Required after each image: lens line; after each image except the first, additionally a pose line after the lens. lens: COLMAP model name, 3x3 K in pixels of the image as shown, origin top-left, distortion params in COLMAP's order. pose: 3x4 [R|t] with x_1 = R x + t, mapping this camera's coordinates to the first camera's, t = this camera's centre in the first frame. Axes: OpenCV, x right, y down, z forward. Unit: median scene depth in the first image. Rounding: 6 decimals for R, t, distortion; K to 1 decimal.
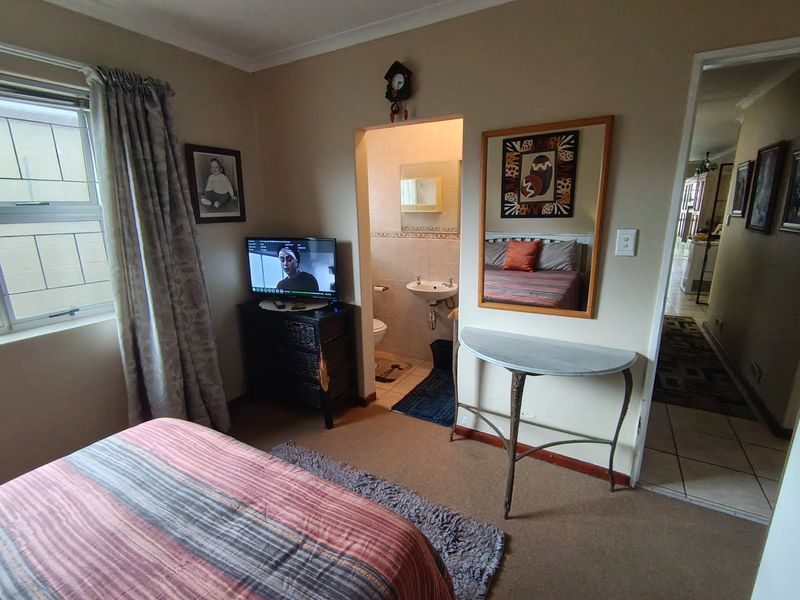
lens RADIAL K [[378.1, 0, 400.8], [0, 378.1, 297.2], [0, 0, 1]] dist [0.003420, -0.000451]
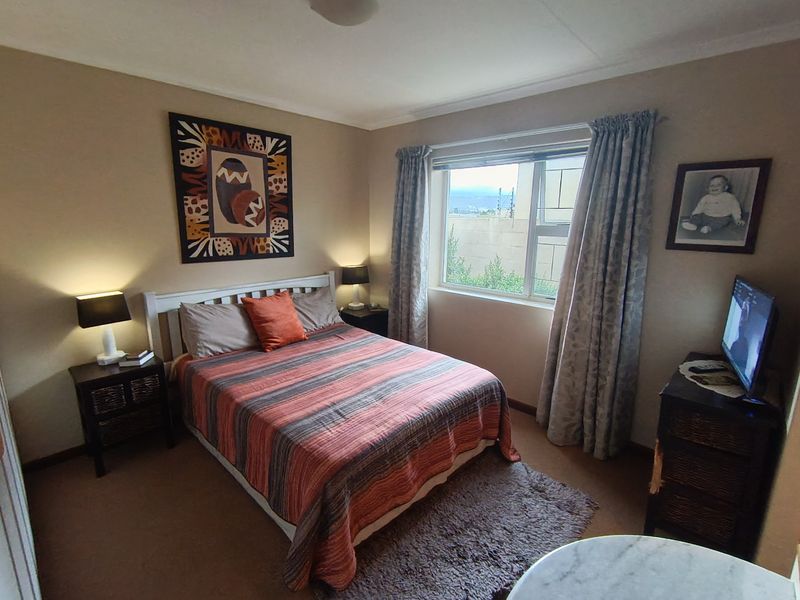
lens RADIAL K [[378.1, 0, 400.8], [0, 378.1, 297.2], [0, 0, 1]] dist [0.003420, -0.000451]
pose [[-0.240234, 0.206373, -0.948524, 0.790272], [-0.241318, 0.933767, 0.264281, -0.261511], [0.940241, 0.292385, -0.174521, 0.885197]]
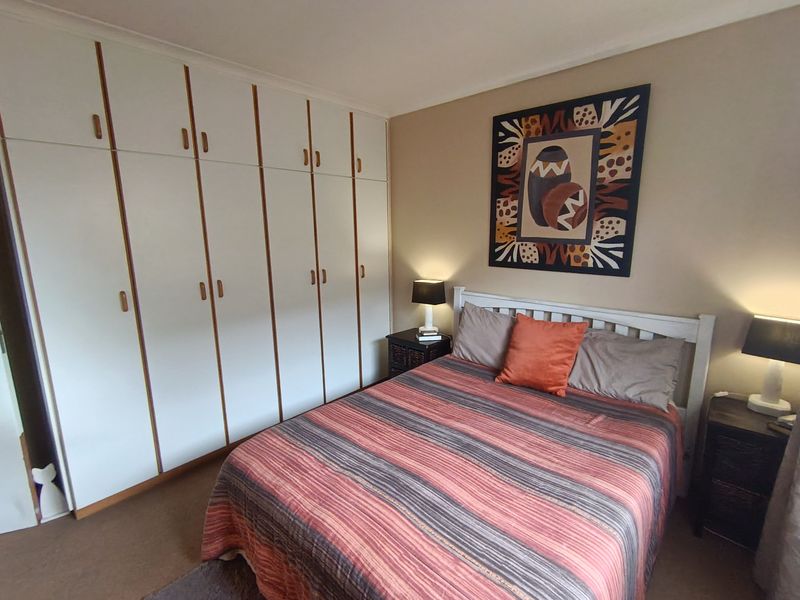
lens RADIAL K [[378.1, 0, 400.8], [0, 378.1, 297.2], [0, 0, 1]] dist [0.003420, -0.000451]
pose [[-0.973126, -0.019677, 0.229430, -0.631316], [0.078180, 0.908929, 0.409555, -0.324414], [-0.216594, 0.416486, -0.882965, 1.291403]]
